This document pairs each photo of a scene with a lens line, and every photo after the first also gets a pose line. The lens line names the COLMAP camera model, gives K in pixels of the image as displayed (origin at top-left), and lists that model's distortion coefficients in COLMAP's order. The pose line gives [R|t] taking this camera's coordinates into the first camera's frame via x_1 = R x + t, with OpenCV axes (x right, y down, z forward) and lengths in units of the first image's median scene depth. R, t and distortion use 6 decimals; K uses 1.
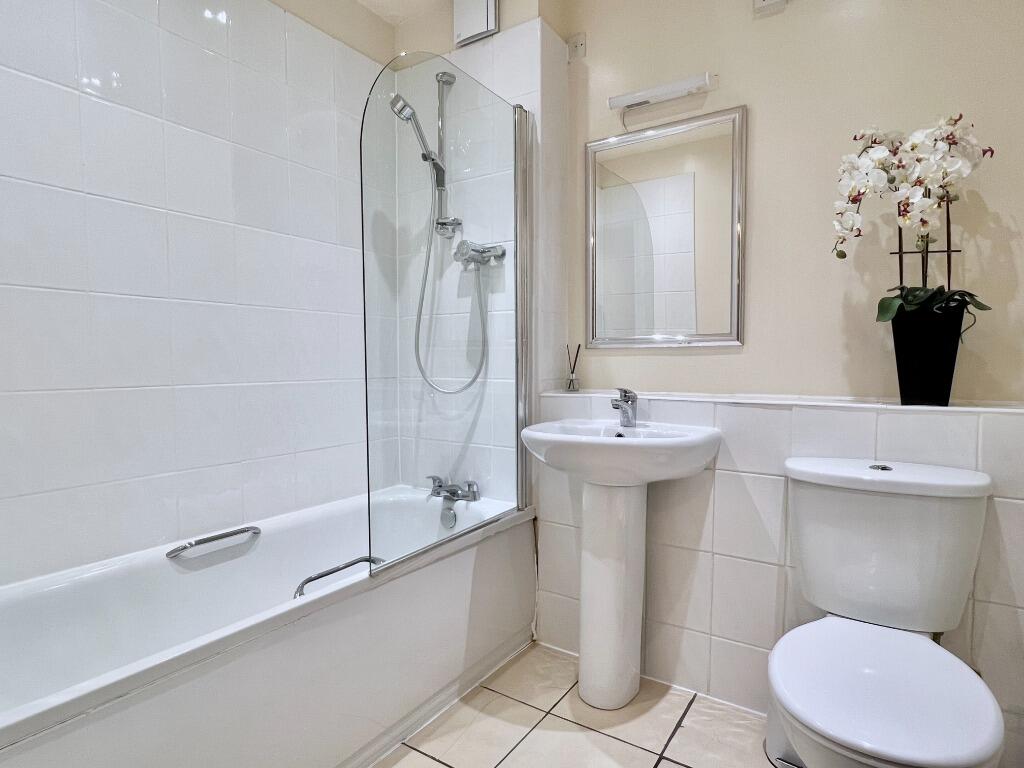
lens RADIAL K [[579.7, 0, 512.0], [0, 579.7, 384.0], [0, 0, 1]] dist [0.002221, -0.000440]
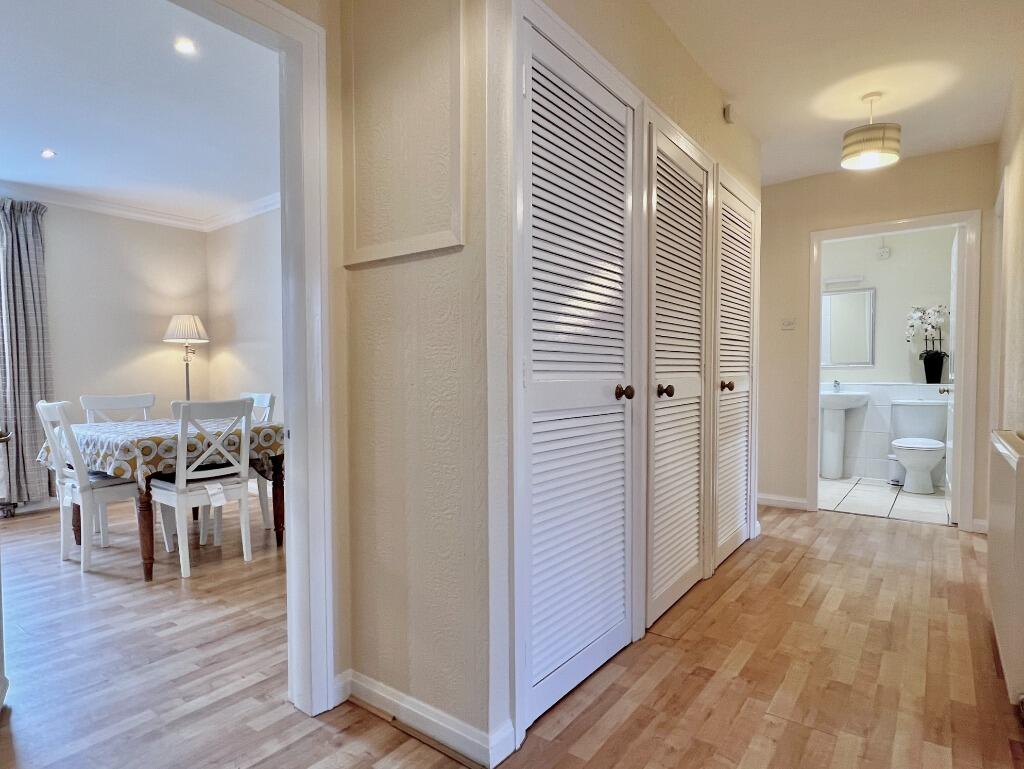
lens RADIAL K [[588.5, 0, 512.0], [0, 588.5, 384.5], [0, 0, 1]] dist [-0.001704, -0.001392]
pose [[0.997191, 0.008258, -0.074450, -1.496338], [-0.009844, 0.999732, -0.020962, 0.133209], [0.074257, 0.021636, 0.997004, -2.612866]]
